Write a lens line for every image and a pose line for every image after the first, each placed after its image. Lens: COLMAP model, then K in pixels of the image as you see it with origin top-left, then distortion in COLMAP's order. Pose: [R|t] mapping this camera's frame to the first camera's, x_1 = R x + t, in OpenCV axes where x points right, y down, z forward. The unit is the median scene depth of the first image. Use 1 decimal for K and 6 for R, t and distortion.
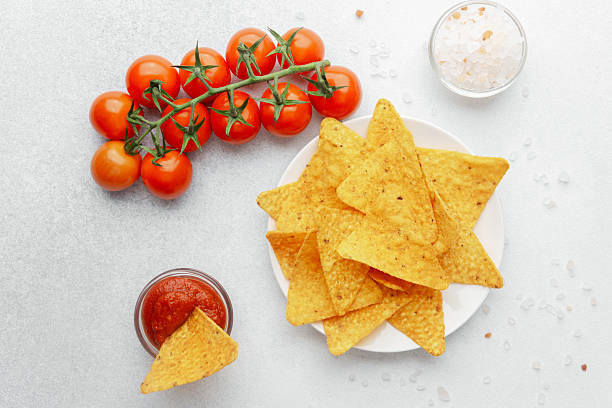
lens RADIAL K [[754.5, 0, 308.3], [0, 754.5, 210.3], [0, 0, 1]] dist [0.084121, 0.000000]
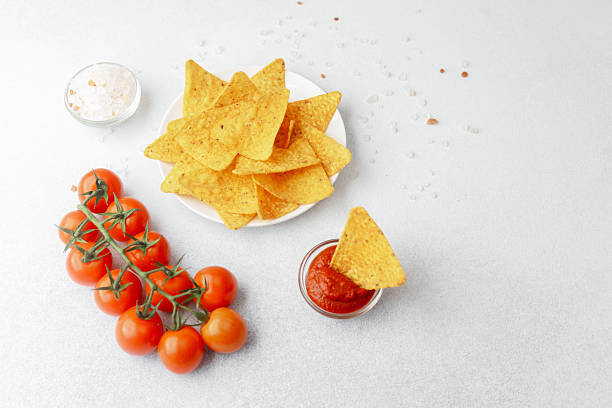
lens RADIAL K [[754.5, 0, 302.3], [0, 754.5, 197.7], [0, 0, 1]] dist [0.084121, 0.000000]
pose [[-0.126760, -0.881644, 0.454572, -0.567224], [0.991921, -0.110380, 0.062521, 0.024916], [-0.004946, 0.458824, 0.888513, -0.072309]]
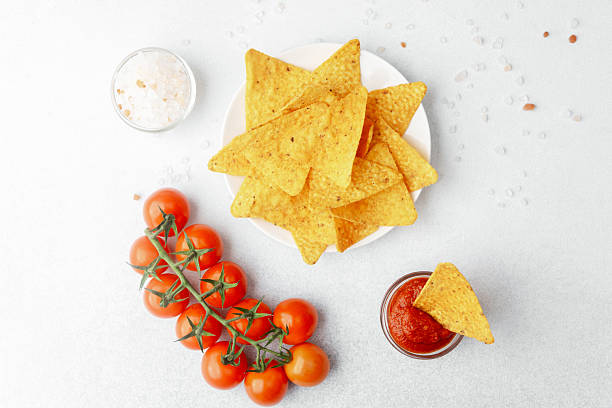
lens RADIAL K [[754.5, 0, 311.7], [0, 754.5, 208.7], [0, 0, 1]] dist [0.084121, 0.000000]
pose [[-0.136814, -0.990444, 0.017376, -0.004817], [0.990259, -0.137205, -0.023717, 0.024872], [0.025875, 0.013961, 0.999568, -0.126619]]
